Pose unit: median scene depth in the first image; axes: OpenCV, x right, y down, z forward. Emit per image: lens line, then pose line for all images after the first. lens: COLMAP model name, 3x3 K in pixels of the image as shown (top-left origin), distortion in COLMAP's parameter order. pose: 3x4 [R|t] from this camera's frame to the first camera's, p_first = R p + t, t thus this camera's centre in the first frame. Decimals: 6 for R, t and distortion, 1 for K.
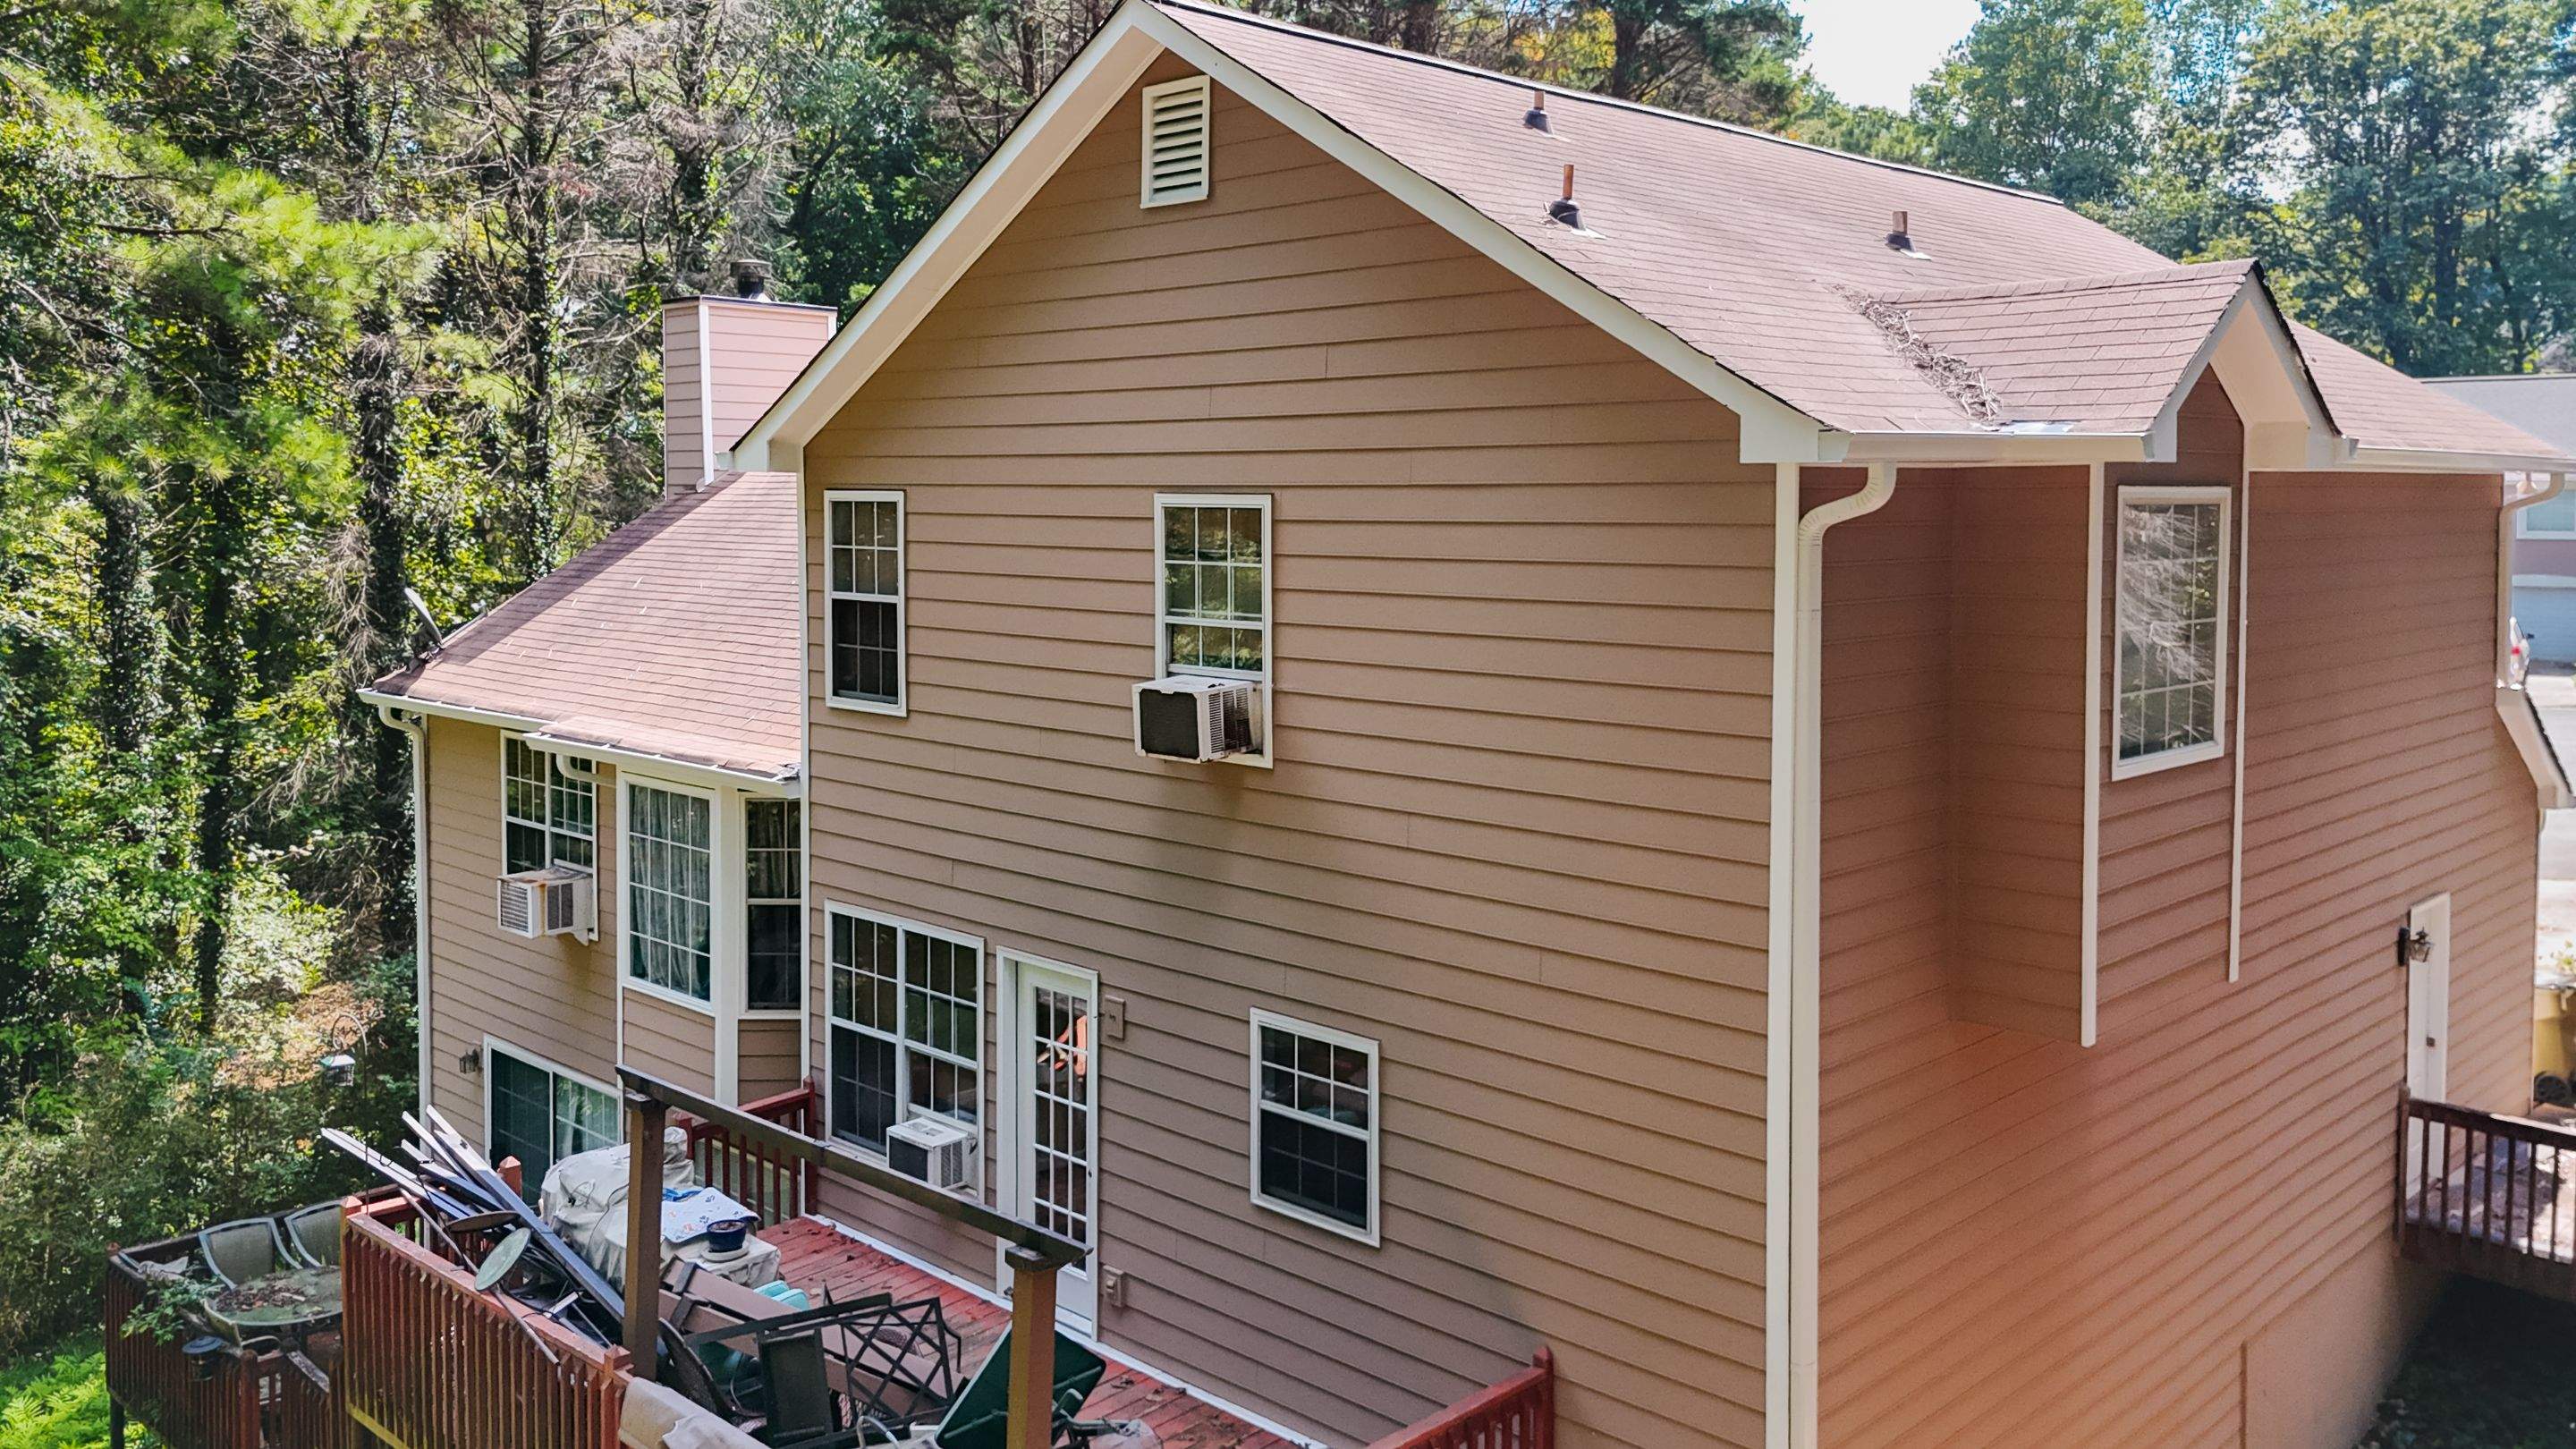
lens RADIAL K [[2027.8, 0, 1232.9], [0, 2027.8, 588.6], [0, 0, 1]] dist [0.060009, -0.028368]
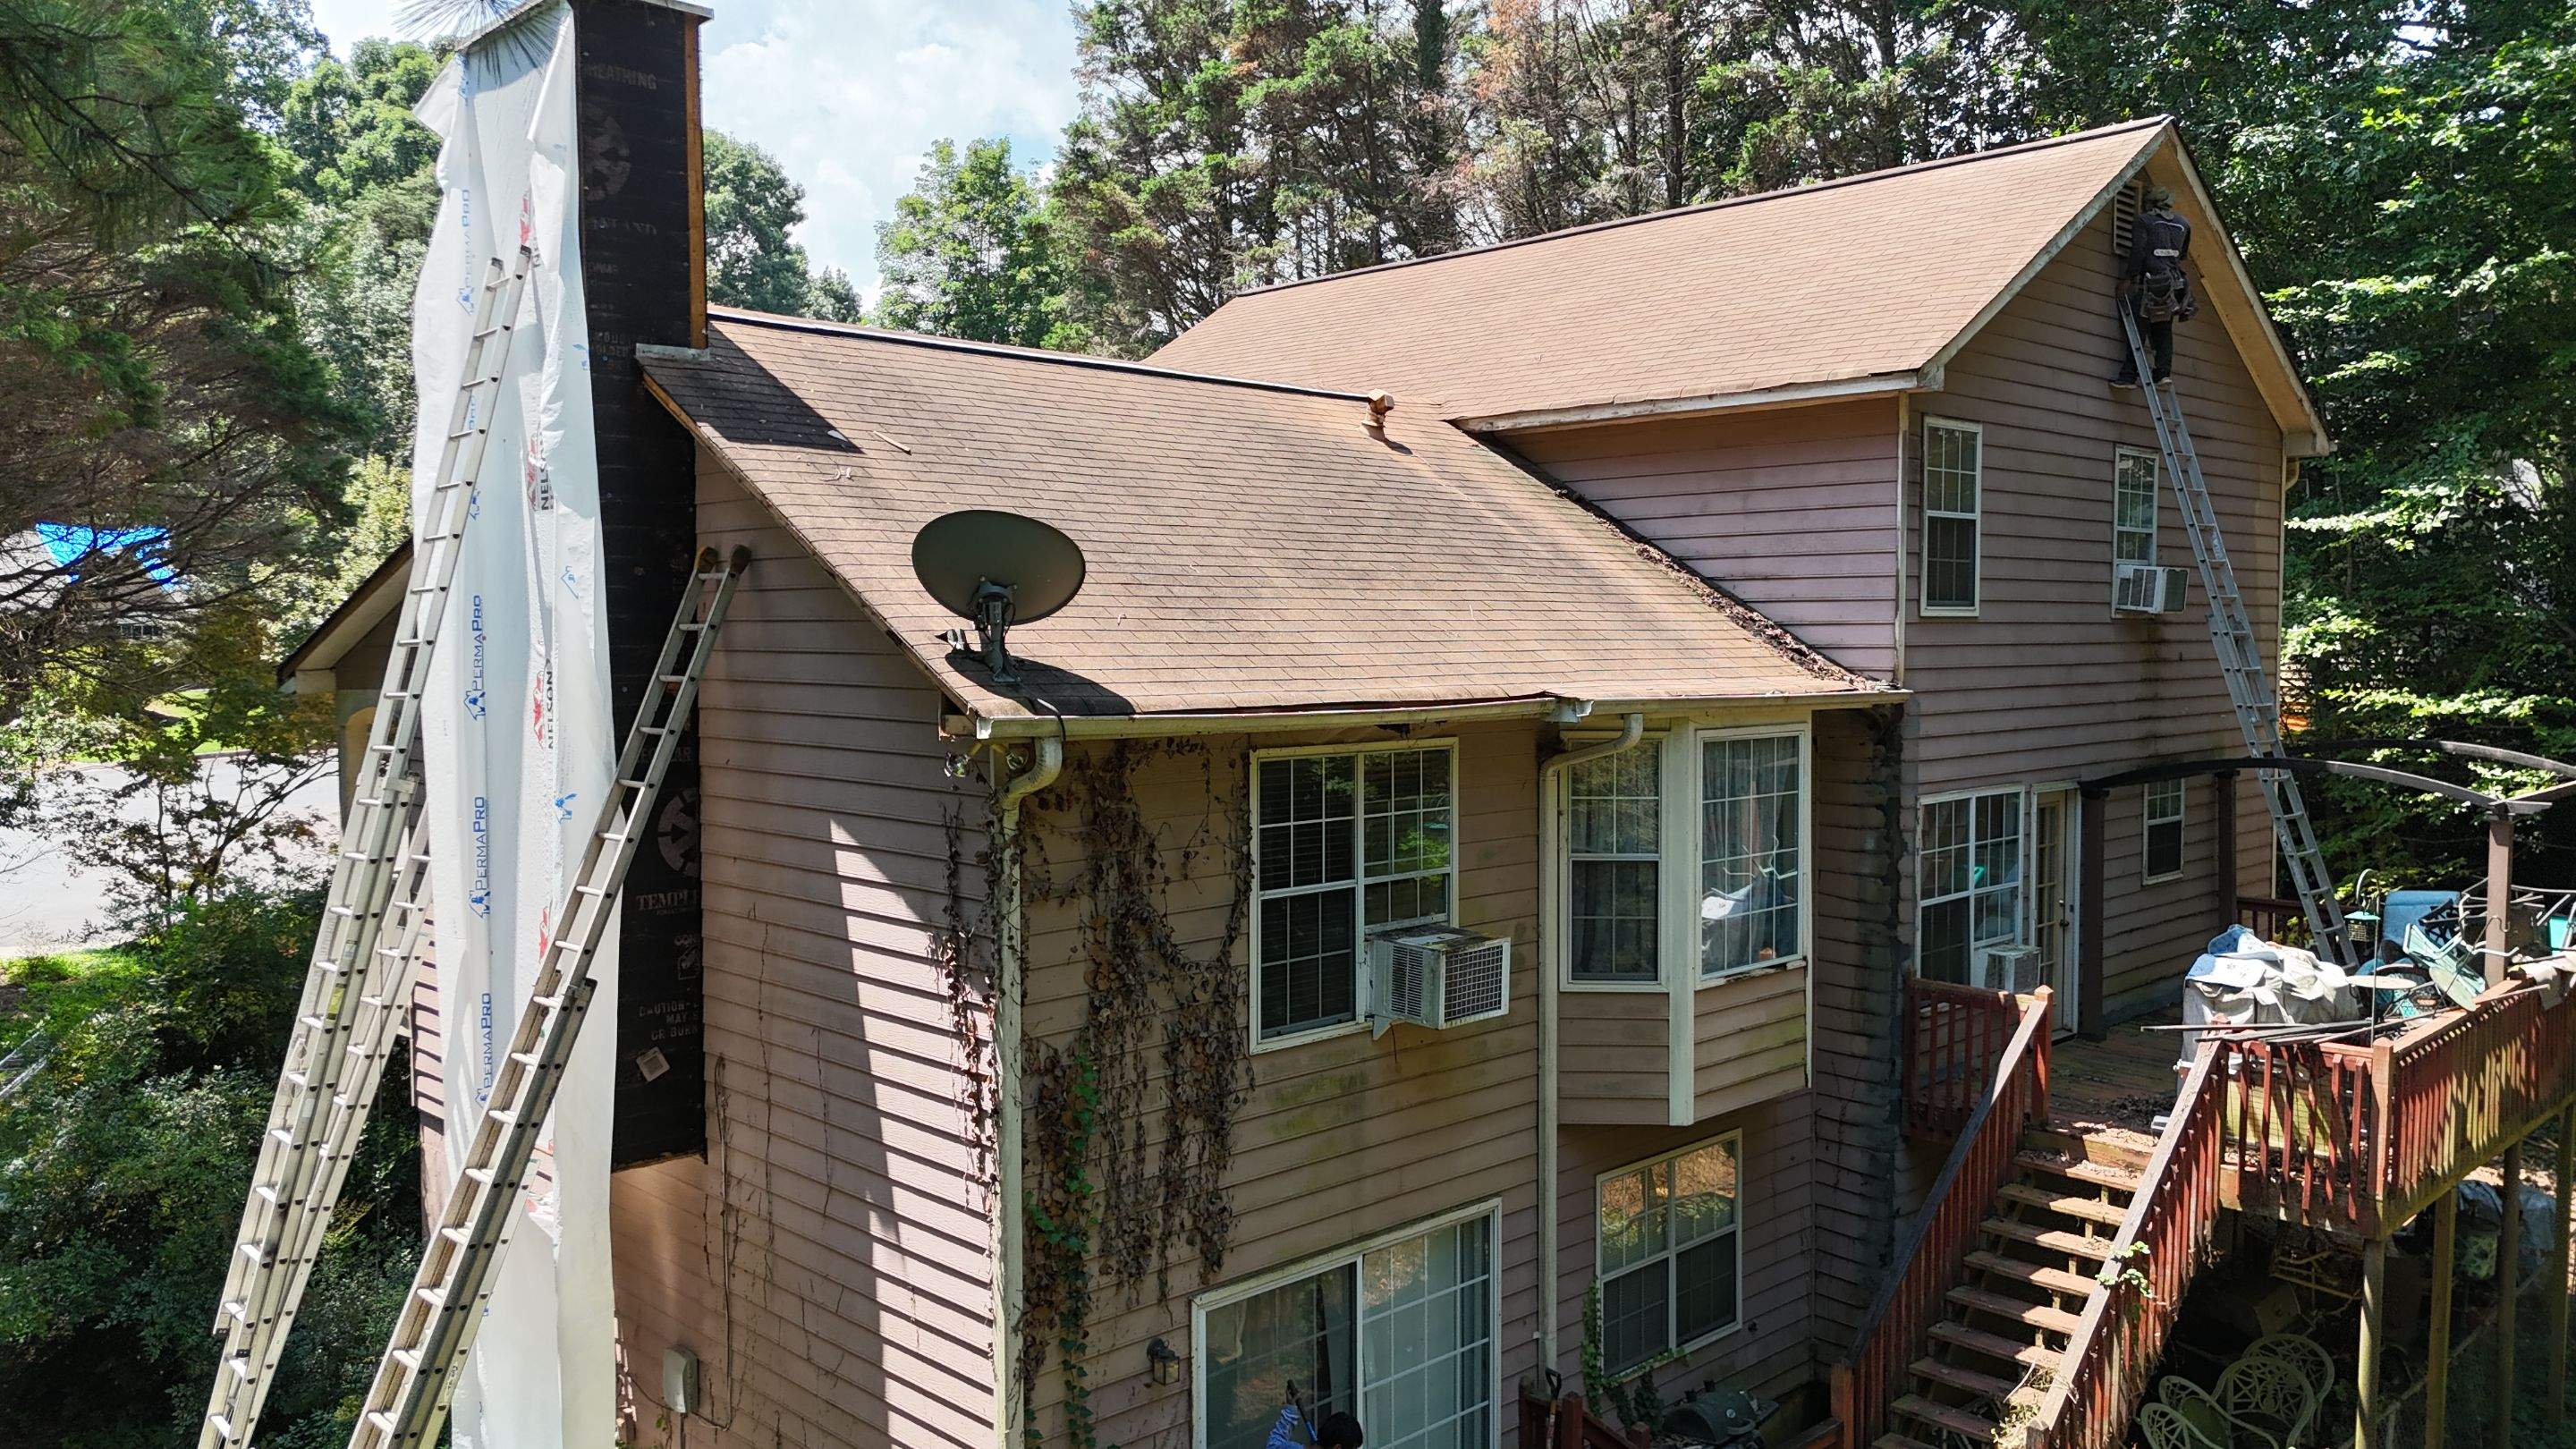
lens RADIAL K [[1925.6, 0, 1277.4], [0, 1925.6, 700.7], [0, 0, 1]] dist [0.048825, -0.018626]
pose [[0.017910, -0.042555, 0.998934, -1.291985], [0.050659, 0.997849, 0.041601, 0.044752], [-0.998555, 0.049860, 0.020027, 1.379641]]
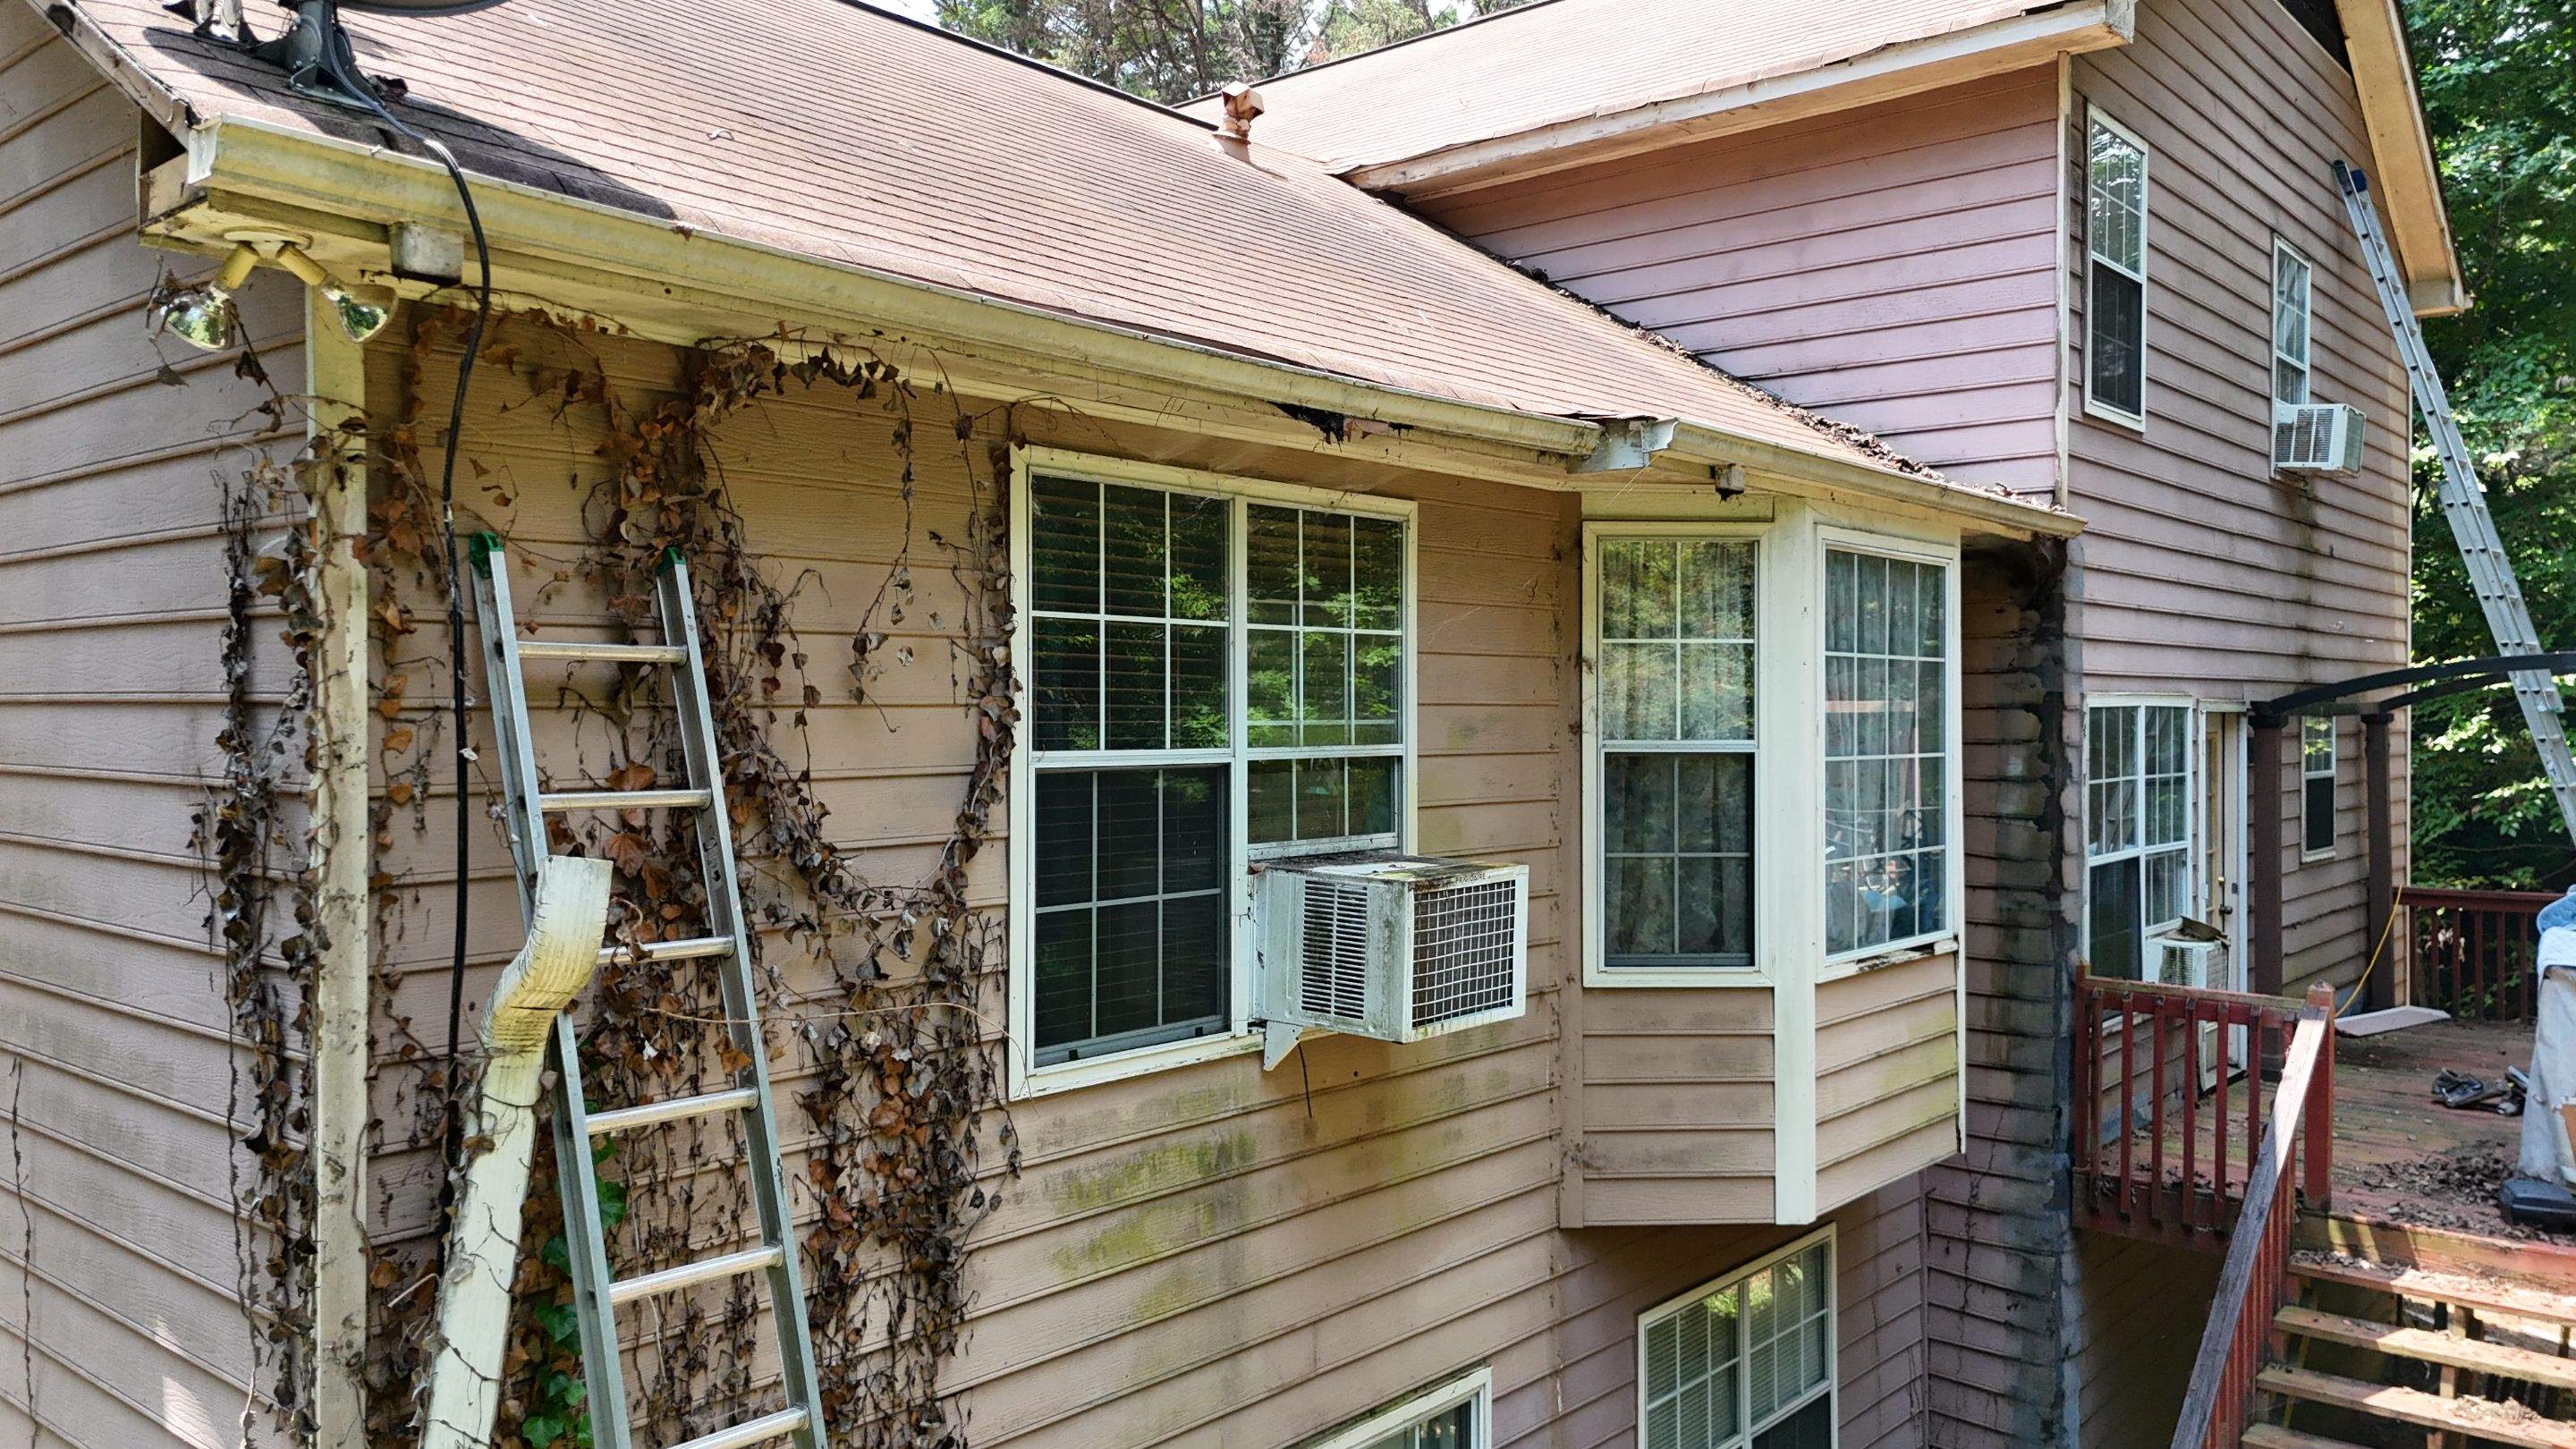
lens RADIAL K [[1925.6, 0, 1296.3], [0, 1925.6, 711.1], [0, 0, 1]] dist [0.048825, -0.018626]
pose [[-0.085530, -0.002881, 0.996331, -0.876779], [0.049123, 0.998767, 0.007105, 0.148590], [-0.995124, 0.049551, -0.085283, 1.387293]]
